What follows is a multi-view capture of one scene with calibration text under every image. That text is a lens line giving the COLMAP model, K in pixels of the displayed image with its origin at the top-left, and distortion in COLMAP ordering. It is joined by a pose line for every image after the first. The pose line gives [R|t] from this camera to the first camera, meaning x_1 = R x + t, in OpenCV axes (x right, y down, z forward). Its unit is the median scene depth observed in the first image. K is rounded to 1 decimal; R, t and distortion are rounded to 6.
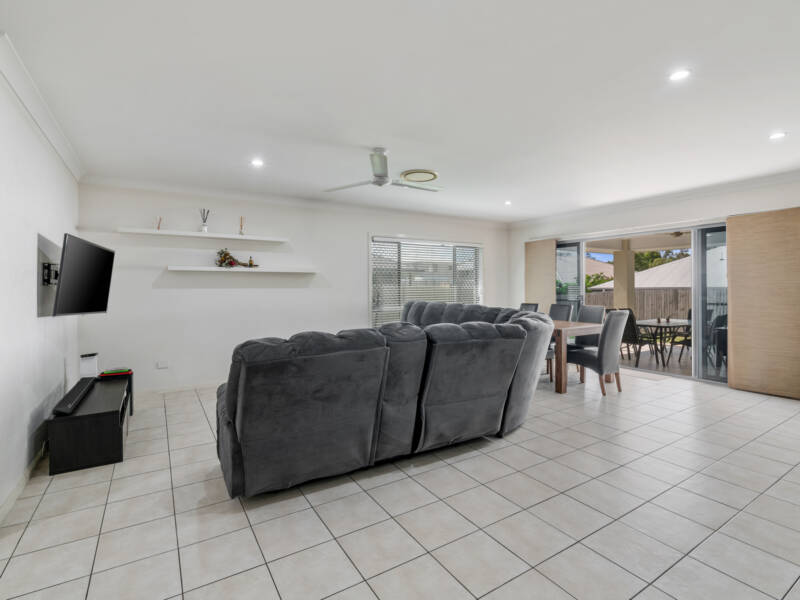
lens RADIAL K [[390.5, 0, 397.5], [0, 390.5, 294.4], [0, 0, 1]] dist [0.003168, 0.000389]
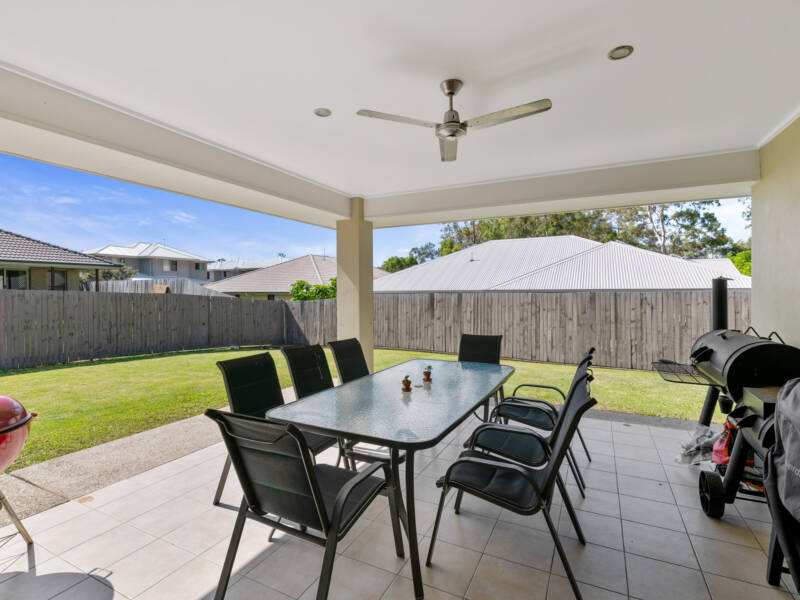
lens RADIAL K [[390.5, 0, 401.2], [0, 390.5, 297.0], [0, 0, 1]] dist [0.003168, 0.000389]
pose [[0.854893, -0.003350, 0.518794, 0.555674], [0.006464, 0.999970, -0.004196, -0.004211], [-0.518765, 0.006941, 0.854889, 0.795529]]
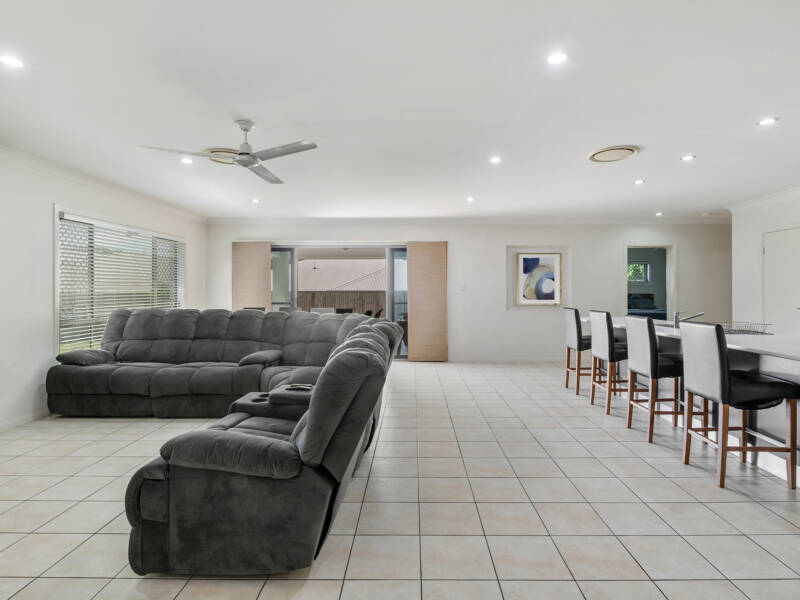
lens RADIAL K [[425.6, 0, 400.4], [0, 425.6, 295.3], [0, 0, 1]] dist [-0.002618, -0.000130]
pose [[0.550342, -0.004754, 0.834926, -0.334041], [0.011166, 0.999936, -0.001667, -0.001027], [-0.834865, 0.010241, 0.550360, 0.127074]]
